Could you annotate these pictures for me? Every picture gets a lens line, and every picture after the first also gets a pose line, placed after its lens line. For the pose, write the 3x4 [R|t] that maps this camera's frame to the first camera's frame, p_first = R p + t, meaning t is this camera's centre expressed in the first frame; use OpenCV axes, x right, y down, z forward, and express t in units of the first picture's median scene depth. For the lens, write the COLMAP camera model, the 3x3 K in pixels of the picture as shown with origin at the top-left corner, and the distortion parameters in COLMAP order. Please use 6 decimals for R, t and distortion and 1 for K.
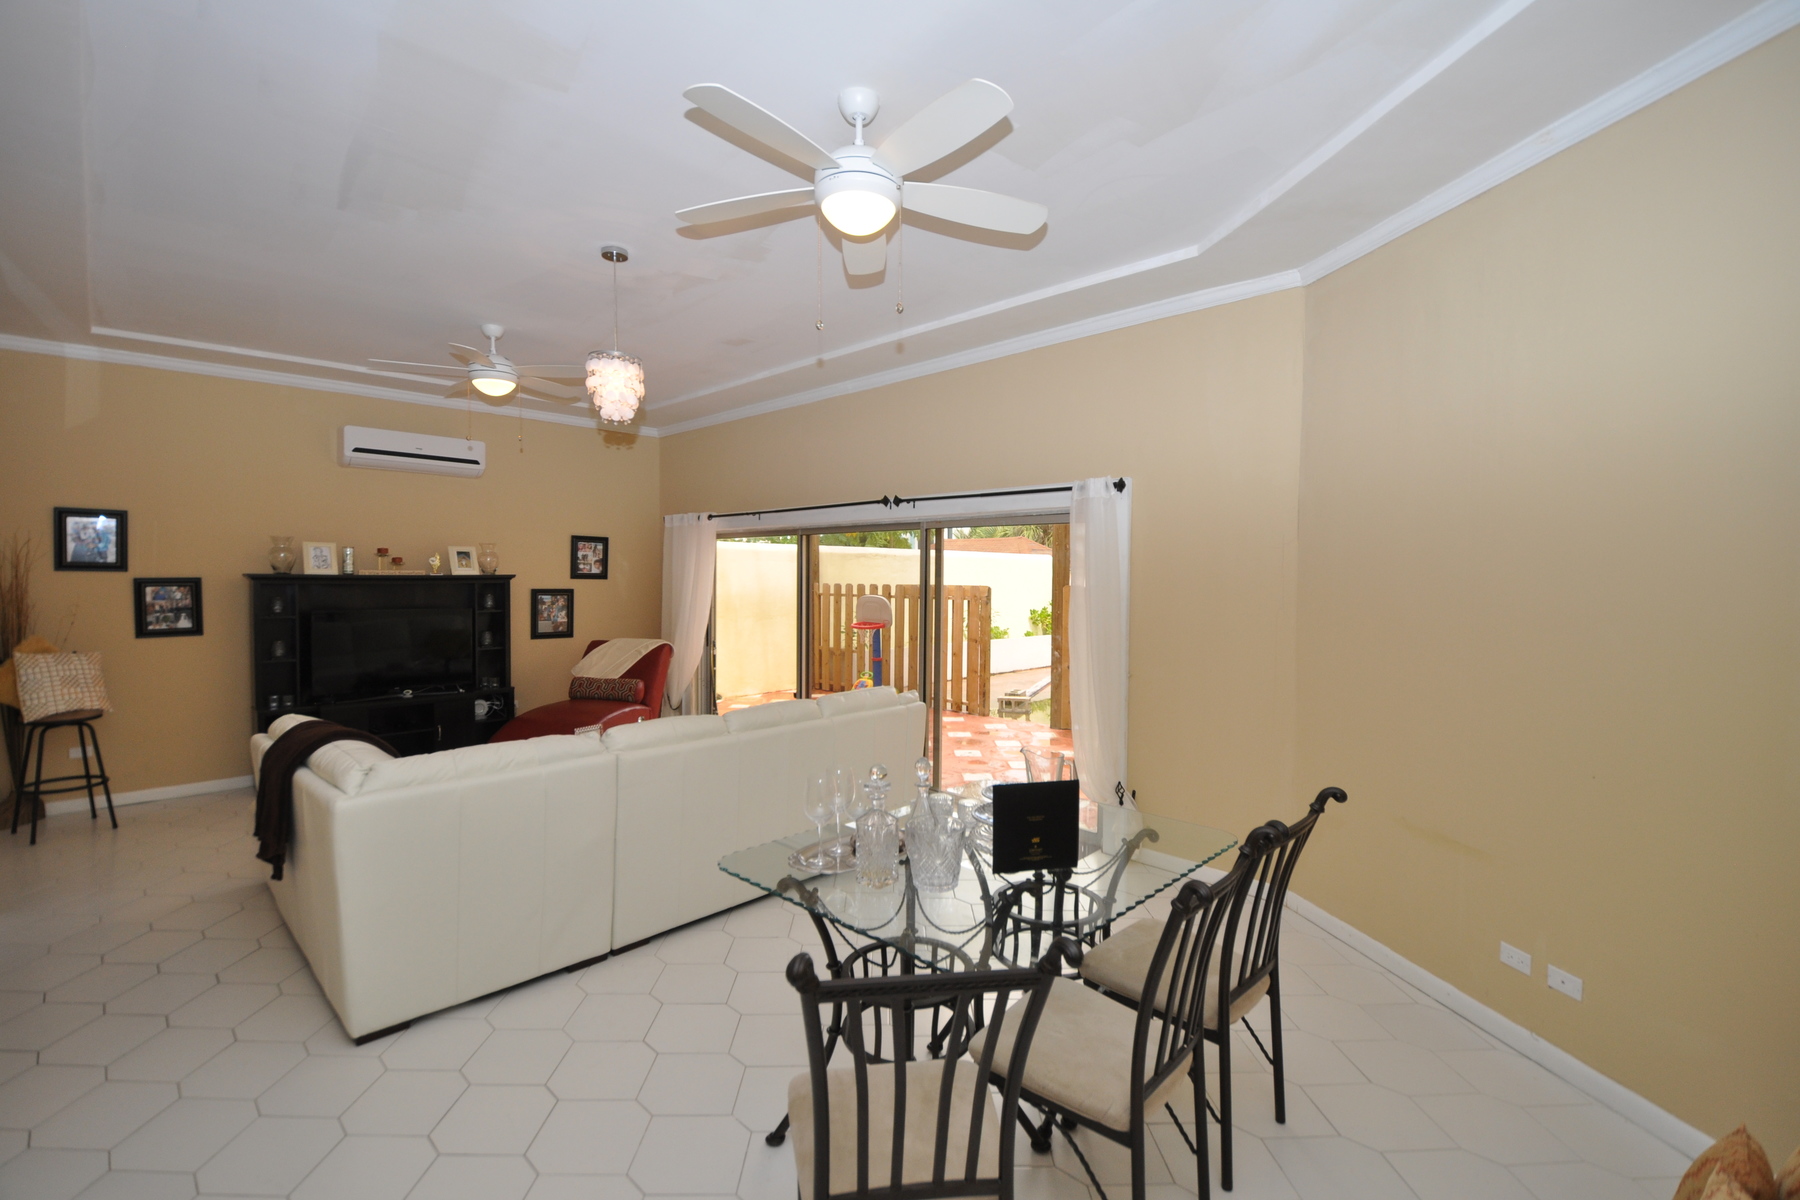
lens RADIAL K [[782.7, 0, 905.3], [0, 782.7, 604.3], [0, 0, 1]] dist [0.000124, -0.013513]
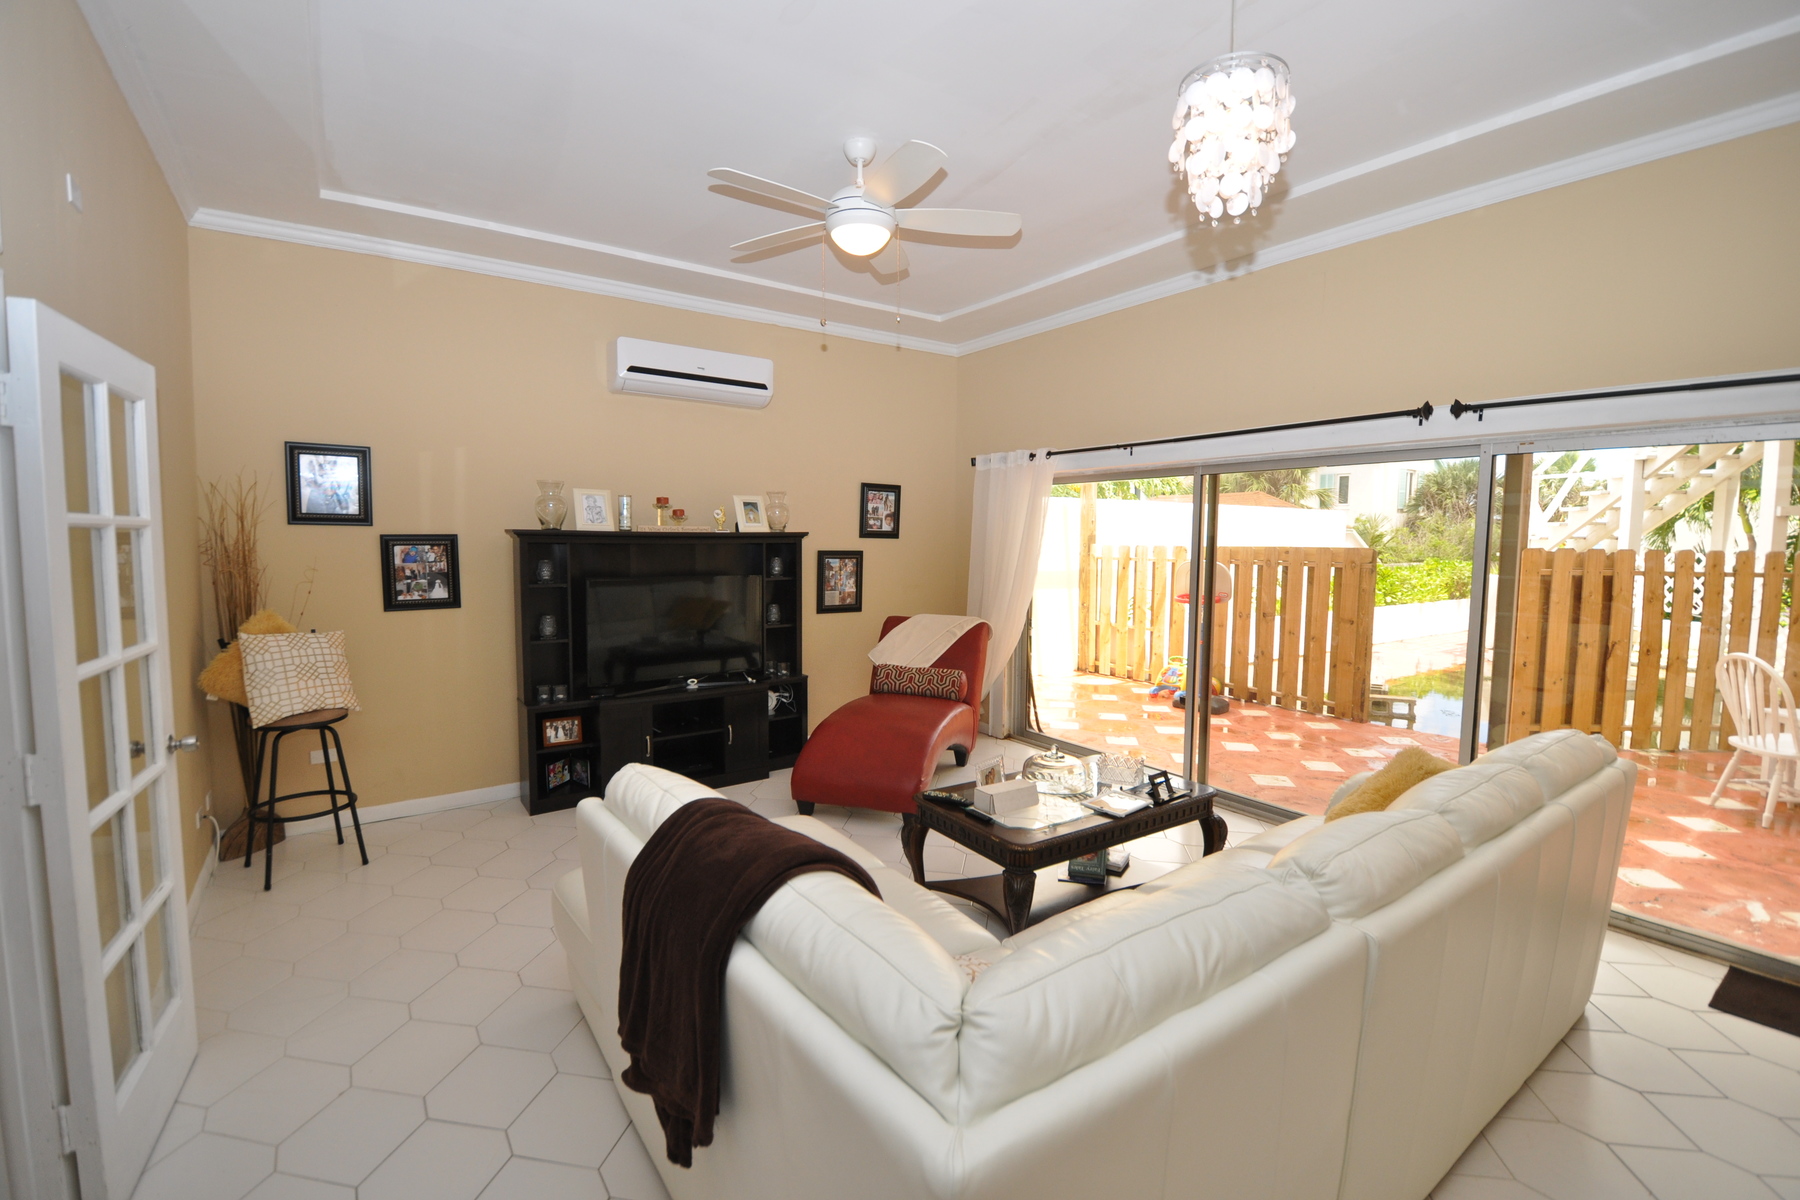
lens RADIAL K [[790.0, 0, 901.1], [0, 790.0, 600.7], [0, 0, 1]] dist [0.033117, -0.035246]
pose [[0.980701, 0.016396, -0.194824, -0.303593], [-0.007787, 0.998962, 0.044872, -0.006789], [0.195358, -0.042489, 0.979811, 0.291199]]
